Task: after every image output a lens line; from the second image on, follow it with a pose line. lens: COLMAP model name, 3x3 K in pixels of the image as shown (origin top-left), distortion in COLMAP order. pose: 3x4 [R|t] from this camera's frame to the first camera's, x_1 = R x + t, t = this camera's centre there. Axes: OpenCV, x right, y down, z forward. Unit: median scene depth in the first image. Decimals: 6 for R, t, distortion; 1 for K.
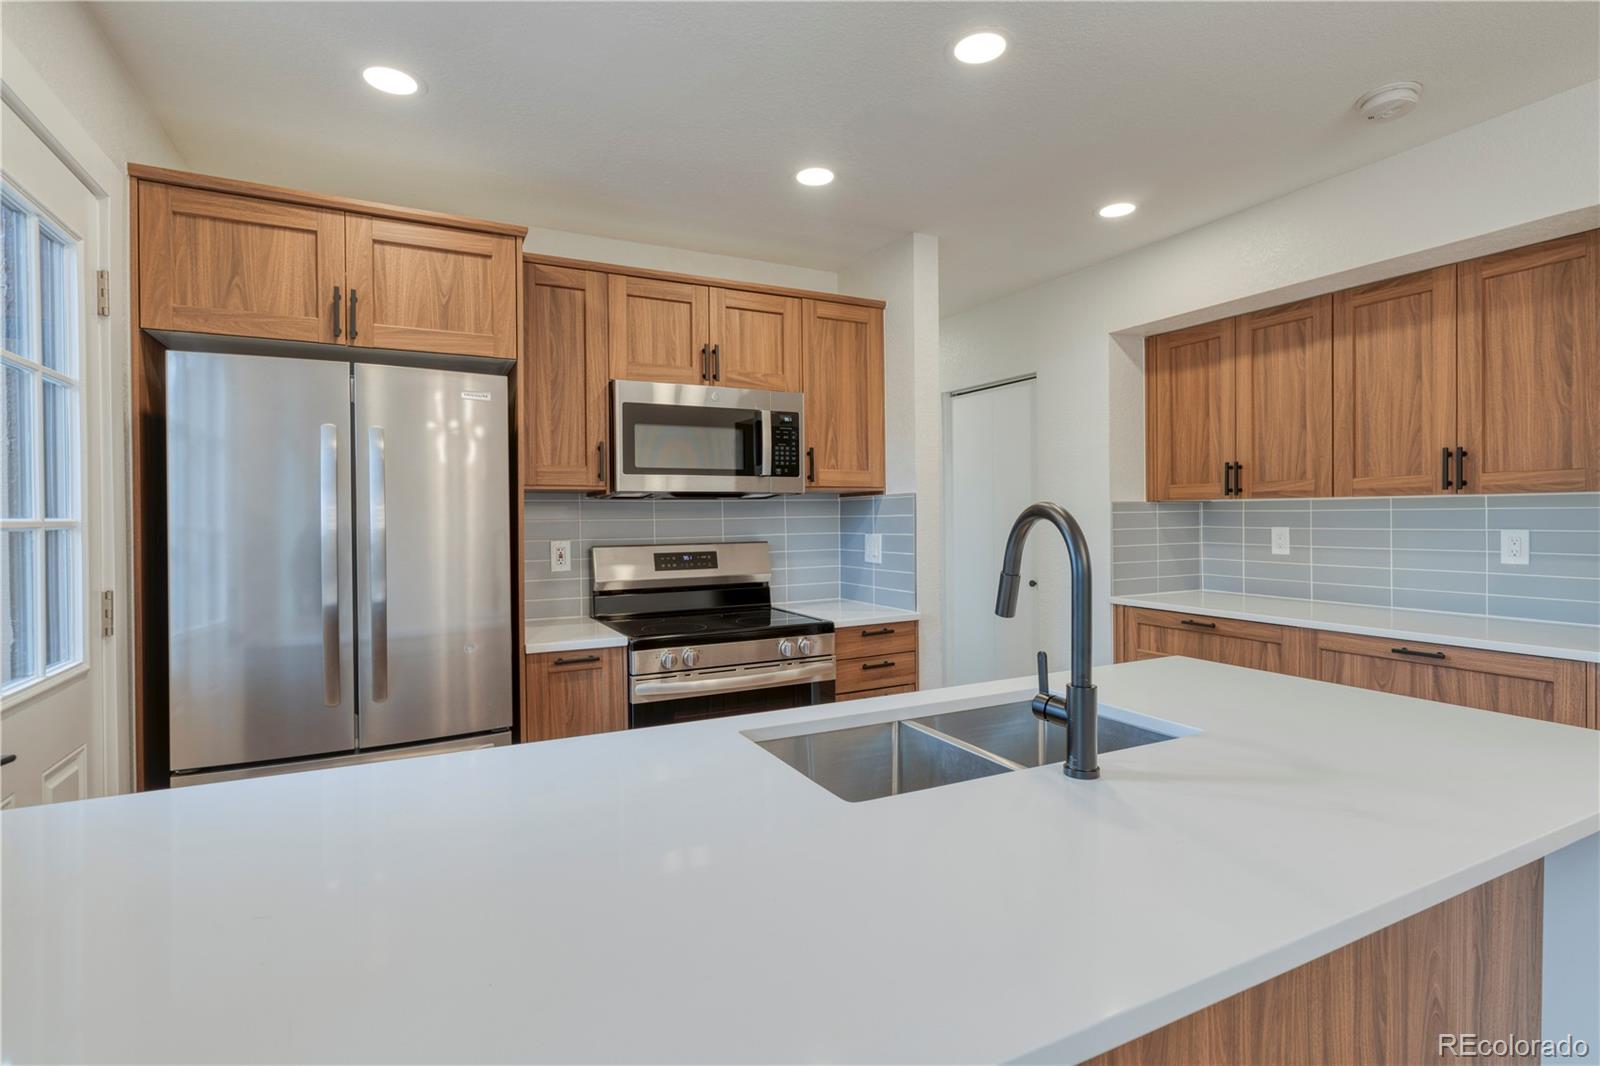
lens RADIAL K [[771.1, 0, 801.2], [0, 771.1, 524.6], [0, 0, 1]] dist [-0.002194, 0.000654]
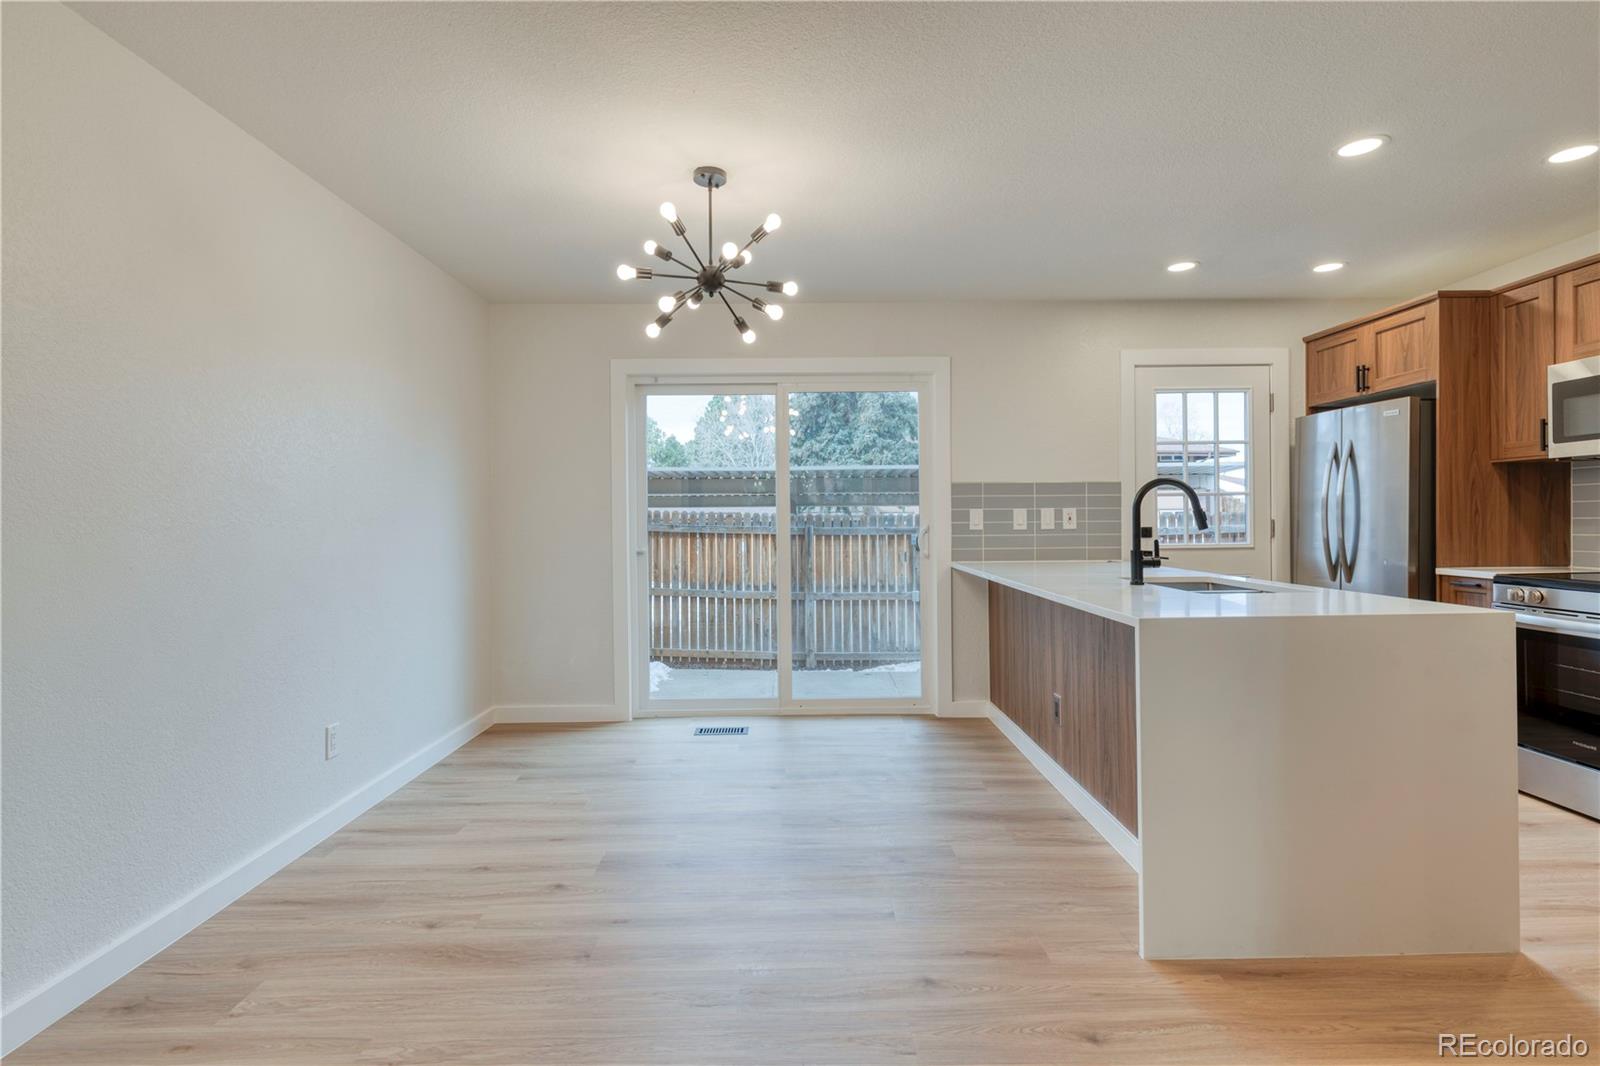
lens RADIAL K [[771.1, 0, 807.5], [0, 771.1, 524.6], [0, 0, 1]] dist [-0.002194, 0.000654]
pose [[-0.441357, 0.020164, -0.897105, 1.288007], [0.006683, 0.999794, 0.019184, 0.027727], [0.897307, 0.002472, -0.441401, 0.467330]]
